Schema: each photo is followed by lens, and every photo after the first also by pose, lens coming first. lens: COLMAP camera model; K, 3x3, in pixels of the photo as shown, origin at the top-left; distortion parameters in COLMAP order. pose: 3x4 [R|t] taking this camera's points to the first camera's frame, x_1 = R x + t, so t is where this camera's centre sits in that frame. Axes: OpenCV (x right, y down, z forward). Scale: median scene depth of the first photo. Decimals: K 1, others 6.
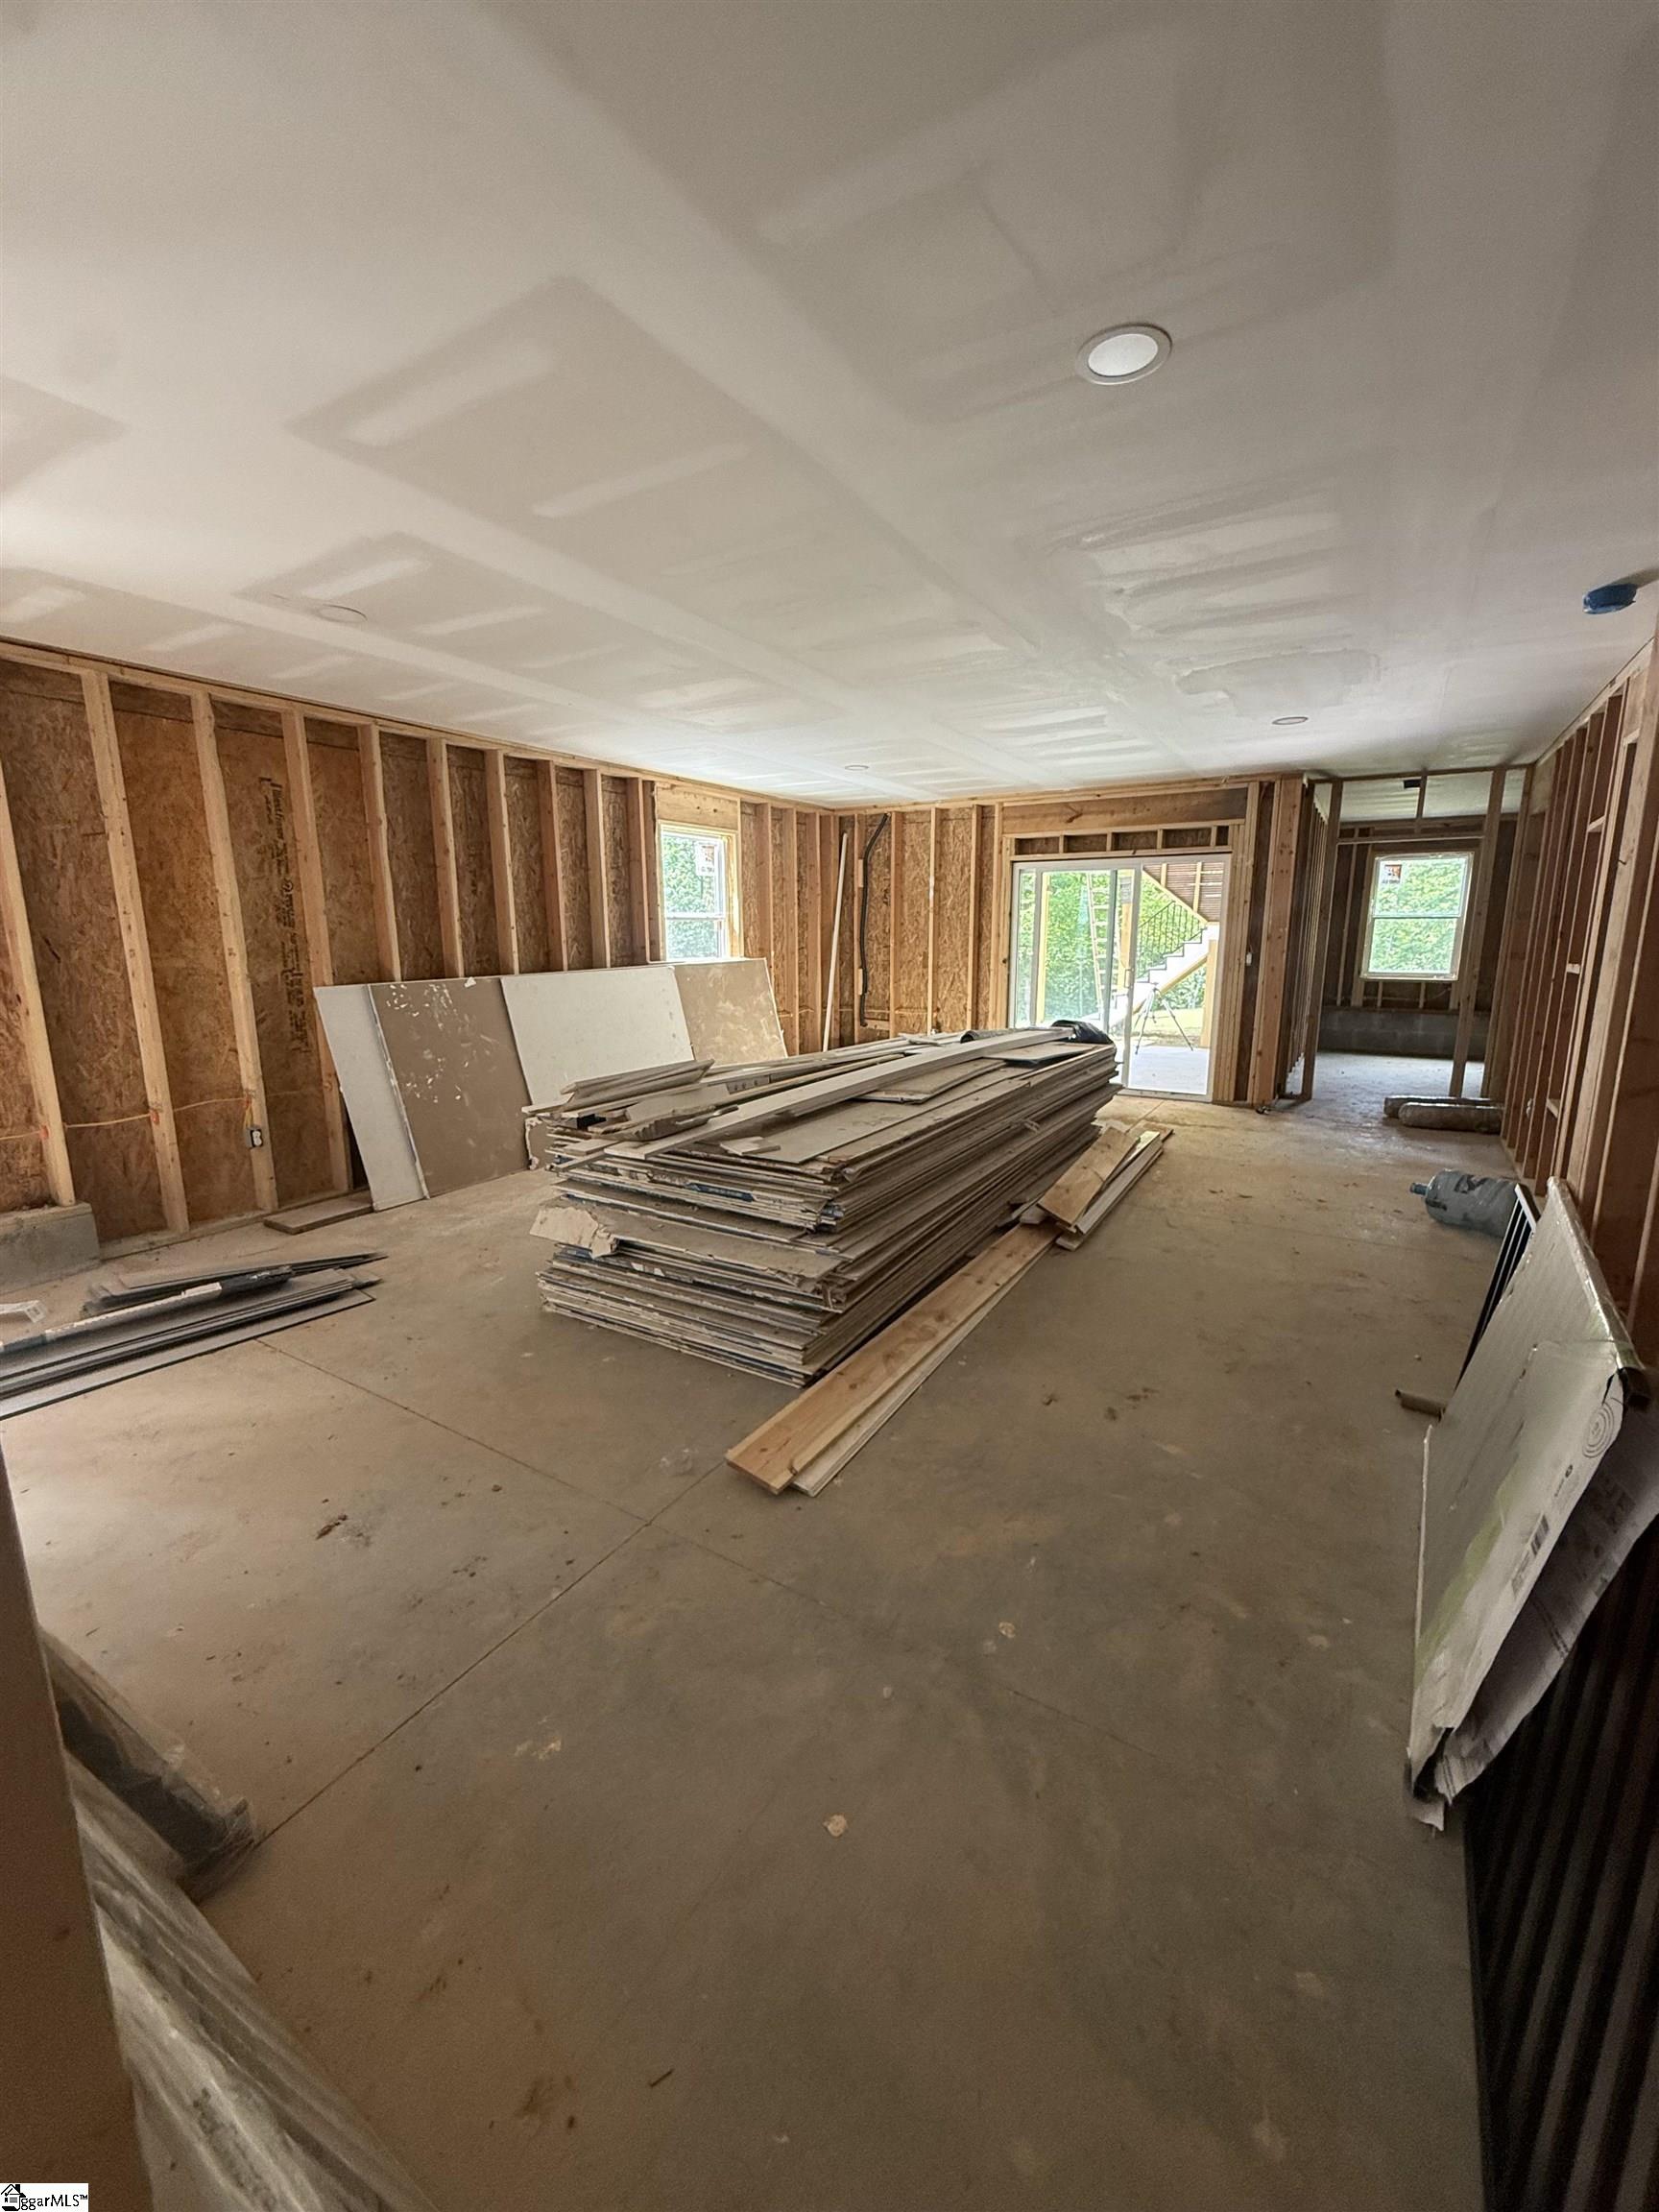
lens RADIAL K [[887.3, 0, 829.5], [0, 887.3, 1106.0], [0, 0, 1]] dist [0.000993, -0.000204]
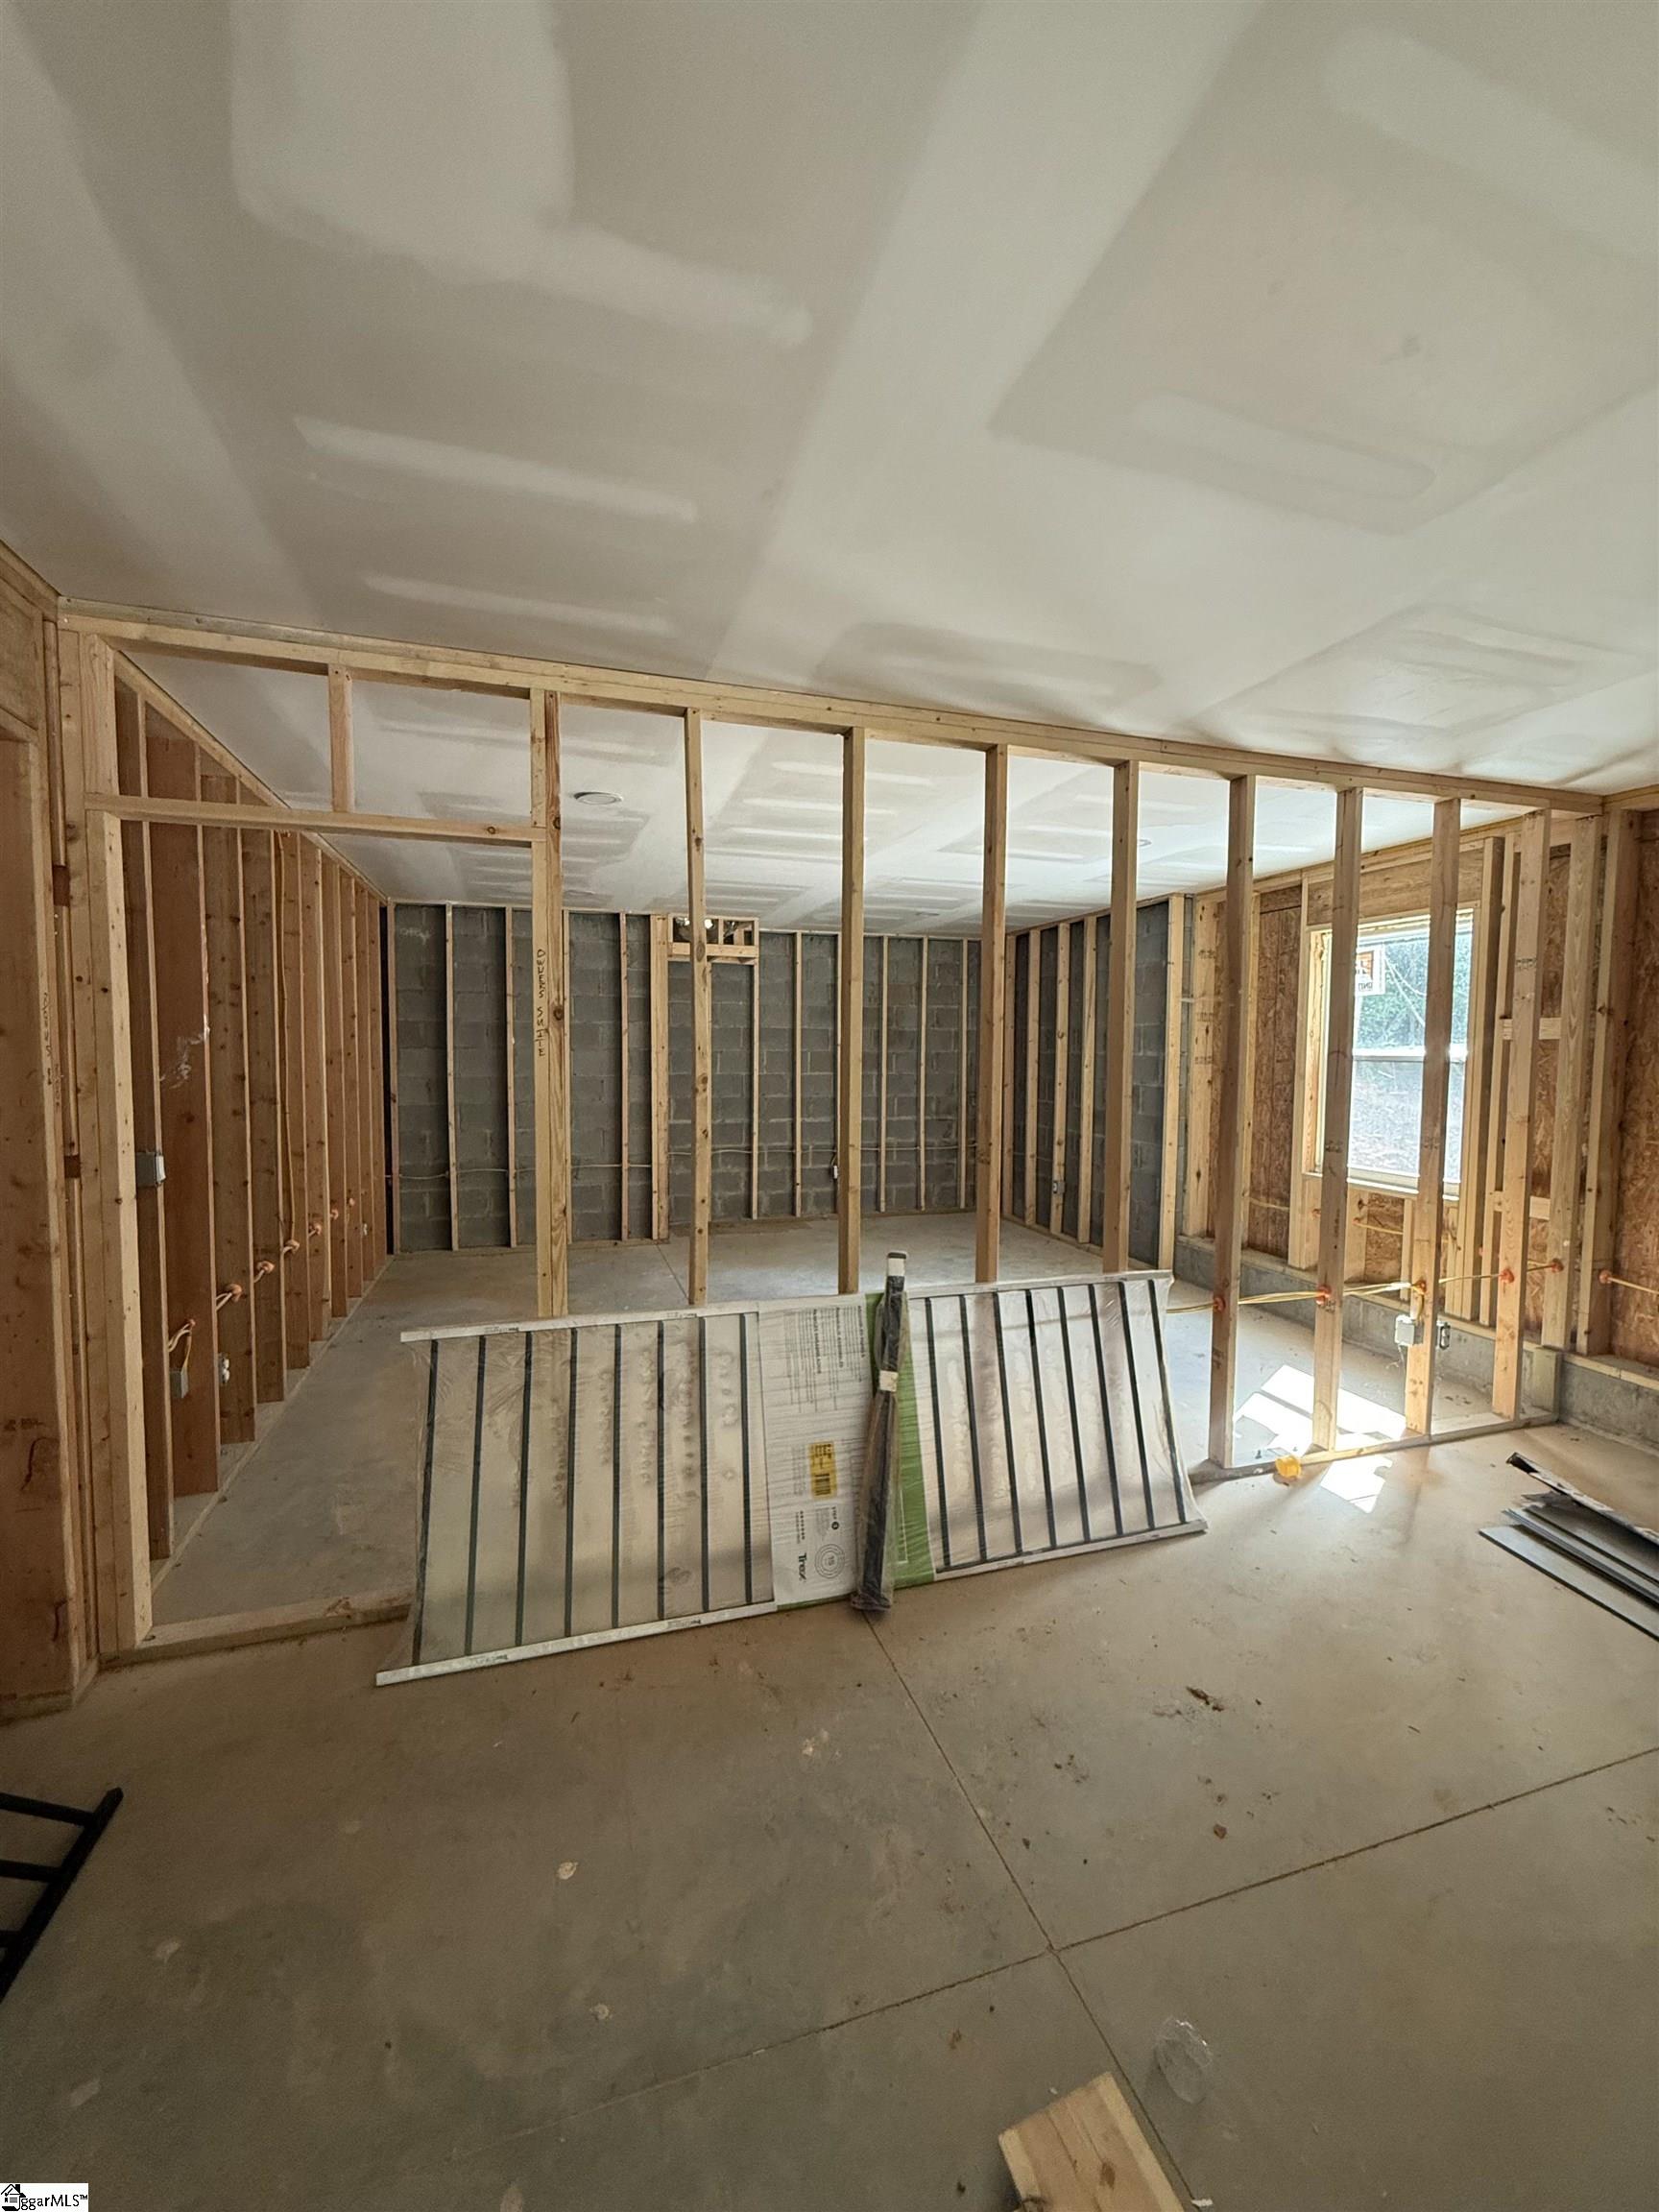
lens RADIAL K [[887.3, 0, 829.5], [0, 887.3, 1106.0], [0, 0, 1]] dist [0.000993, -0.000204]
pose [[-0.661462, 0.040510, -0.748883, 0.496697], [-0.152222, 0.970504, 0.186950, -0.329780], [0.734368, 0.237657, -0.635786, 1.445977]]
